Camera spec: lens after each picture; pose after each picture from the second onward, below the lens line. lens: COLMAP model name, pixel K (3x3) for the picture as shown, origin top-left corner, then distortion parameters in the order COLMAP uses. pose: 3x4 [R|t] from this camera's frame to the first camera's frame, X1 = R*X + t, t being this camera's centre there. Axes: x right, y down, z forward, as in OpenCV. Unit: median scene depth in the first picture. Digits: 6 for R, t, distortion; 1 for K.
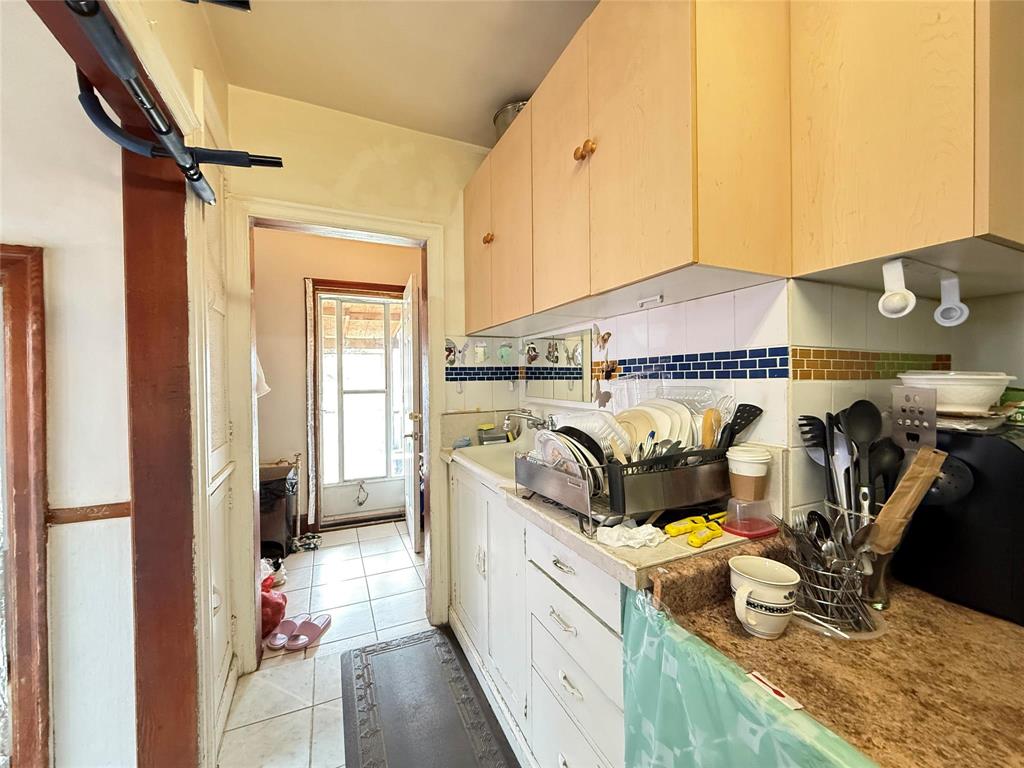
lens RADIAL K [[404.1, 0, 512.0], [0, 404.1, 384.0], [0, 0, 1]] dist [-0.000491, -0.000364]
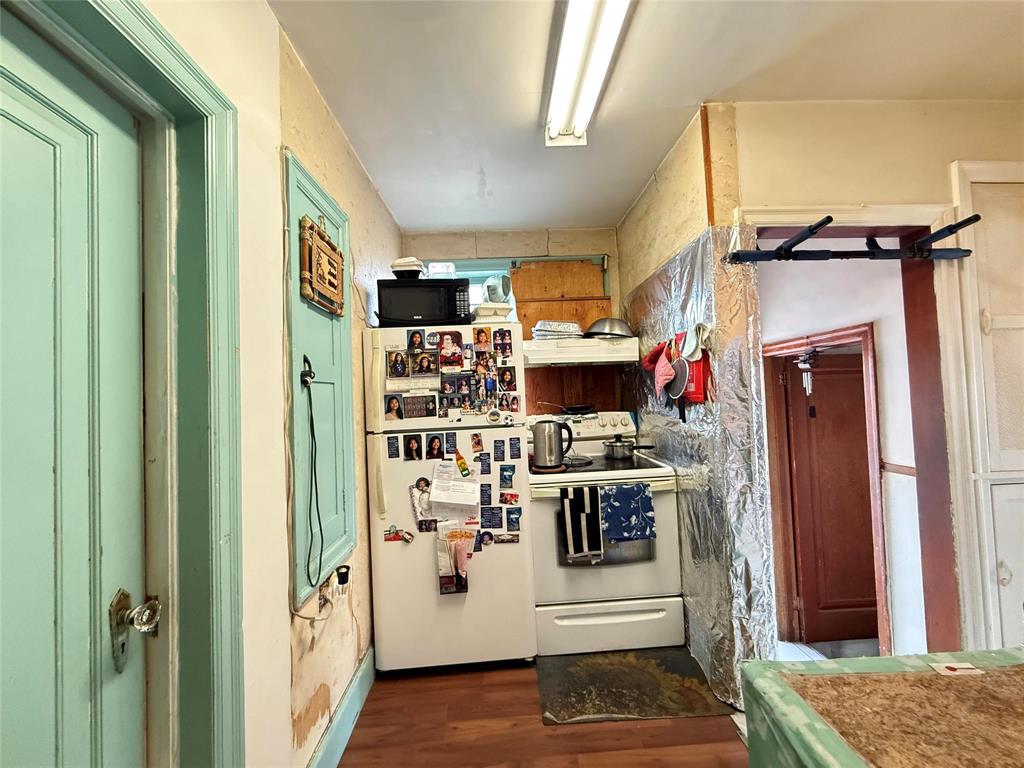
lens RADIAL K [[404.1, 0, 512.0], [0, 404.1, 384.0], [0, 0, 1]] dist [-0.000491, -0.000364]
pose [[-0.374510, -0.006974, -0.927196, 1.208146], [0.029959, 0.999359, -0.019618, -0.060904], [0.926739, -0.035125, -0.374061, 0.131446]]
